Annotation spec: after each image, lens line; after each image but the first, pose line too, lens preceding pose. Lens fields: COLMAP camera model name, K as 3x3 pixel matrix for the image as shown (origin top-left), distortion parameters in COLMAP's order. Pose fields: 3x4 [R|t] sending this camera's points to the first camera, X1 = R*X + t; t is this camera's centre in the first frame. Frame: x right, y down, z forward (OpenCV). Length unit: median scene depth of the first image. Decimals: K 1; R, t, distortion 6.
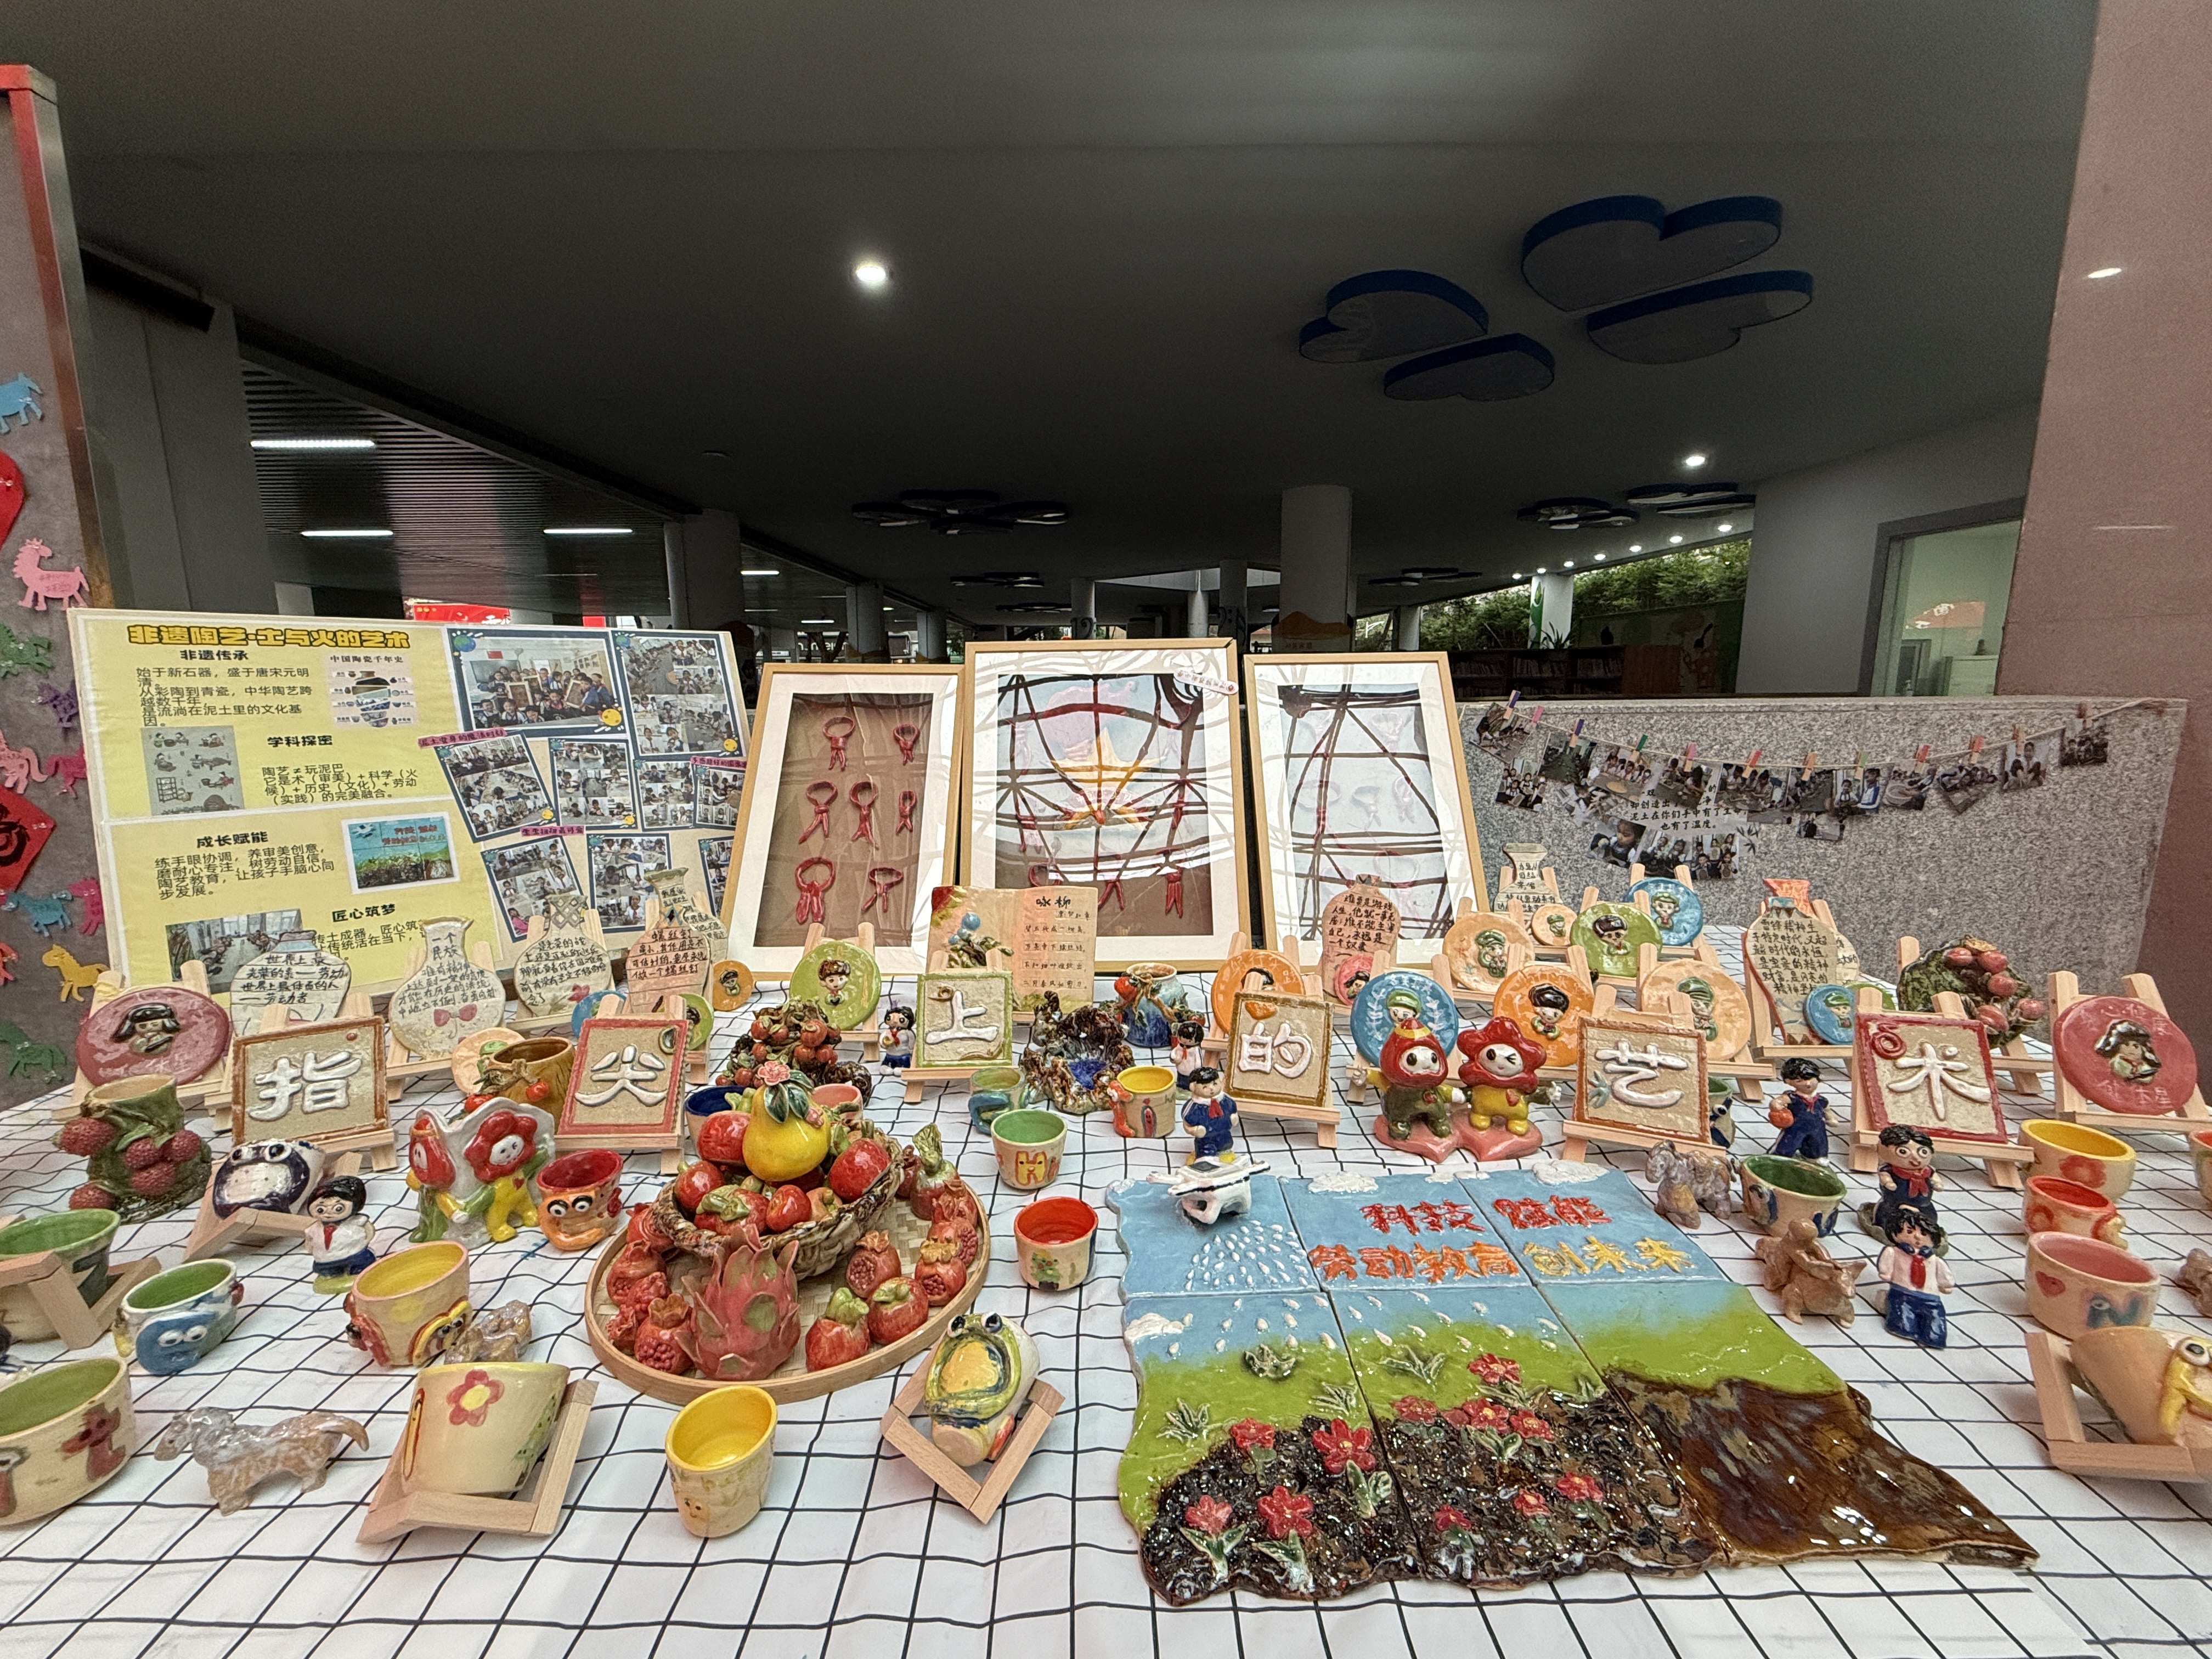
lens RADIAL K [[900.3, 0, 1100.0], [0, 900.3, 832.2], [0, 0, 1]] dist [0.003104, 0.001023]
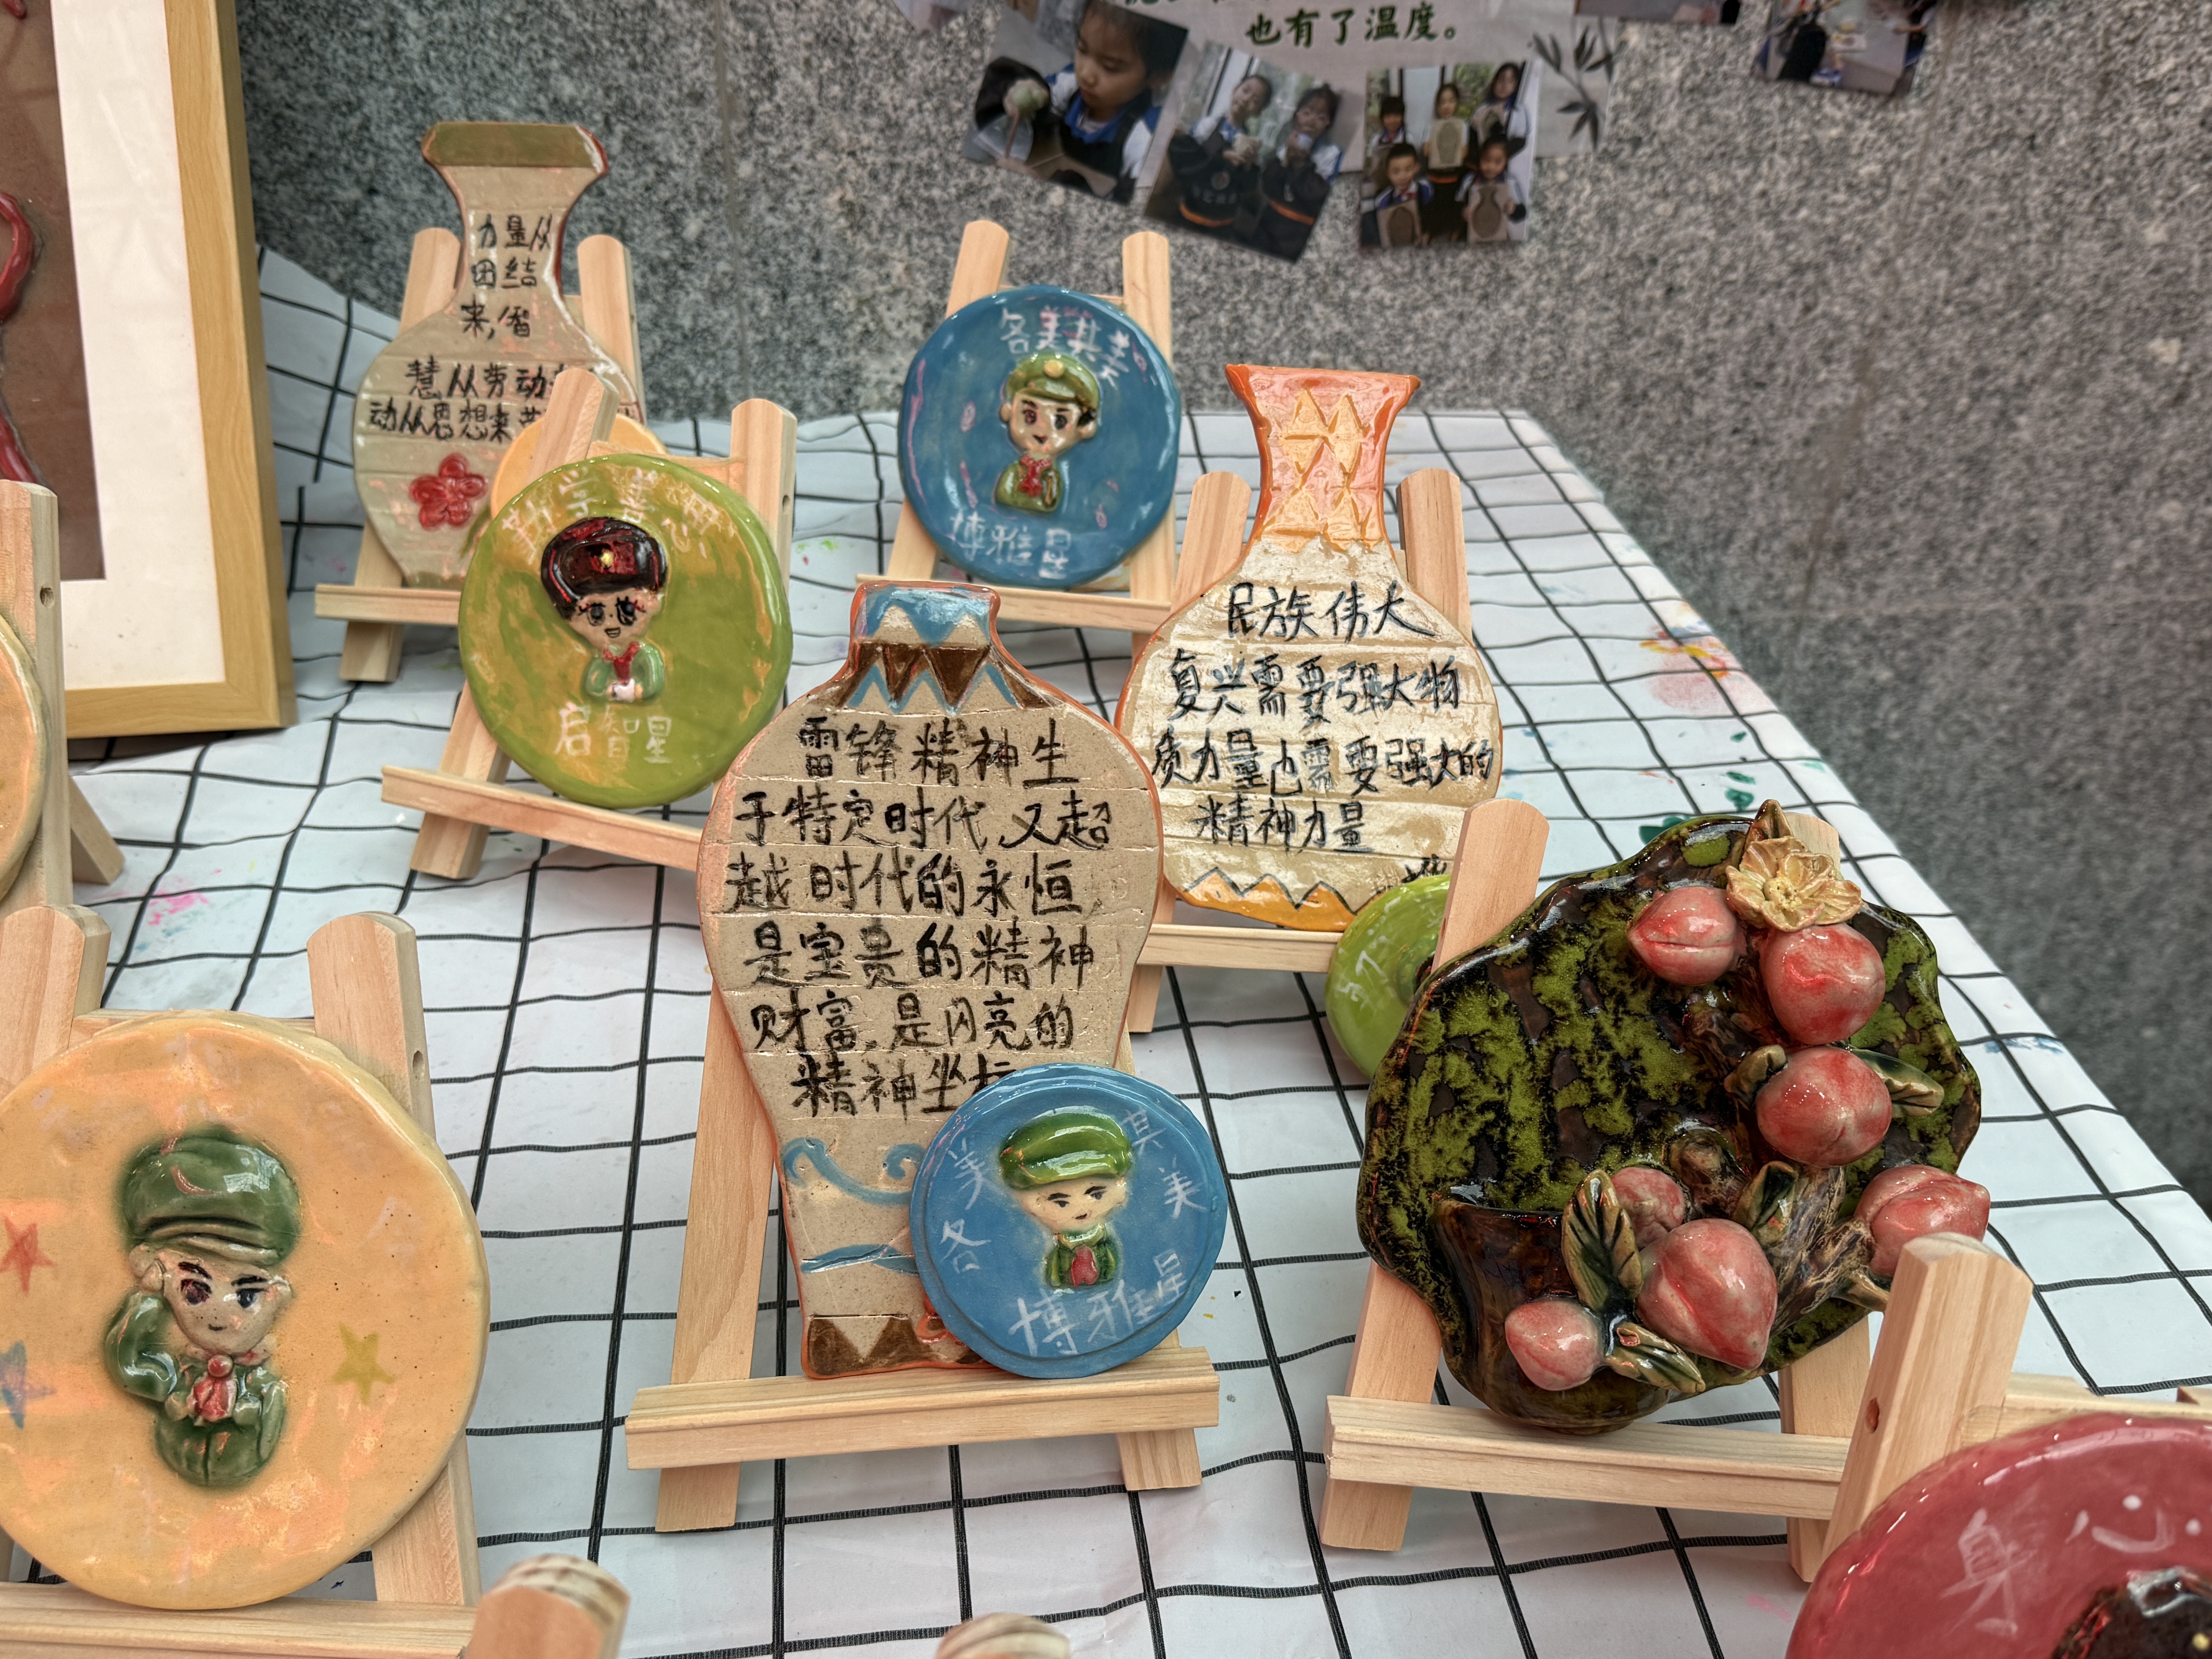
lens RADIAL K [[1925.7, 0, 1104.3], [0, 1925.7, 828.3], [0, 0, 1]] dist [0.002502, -0.008536]
pose [[0.990690, -0.044284, 0.128730, 0.502720], [-0.015009, 0.904315, 0.426602, -0.033401], [-0.135304, -0.424562, 0.895232, 0.429080]]
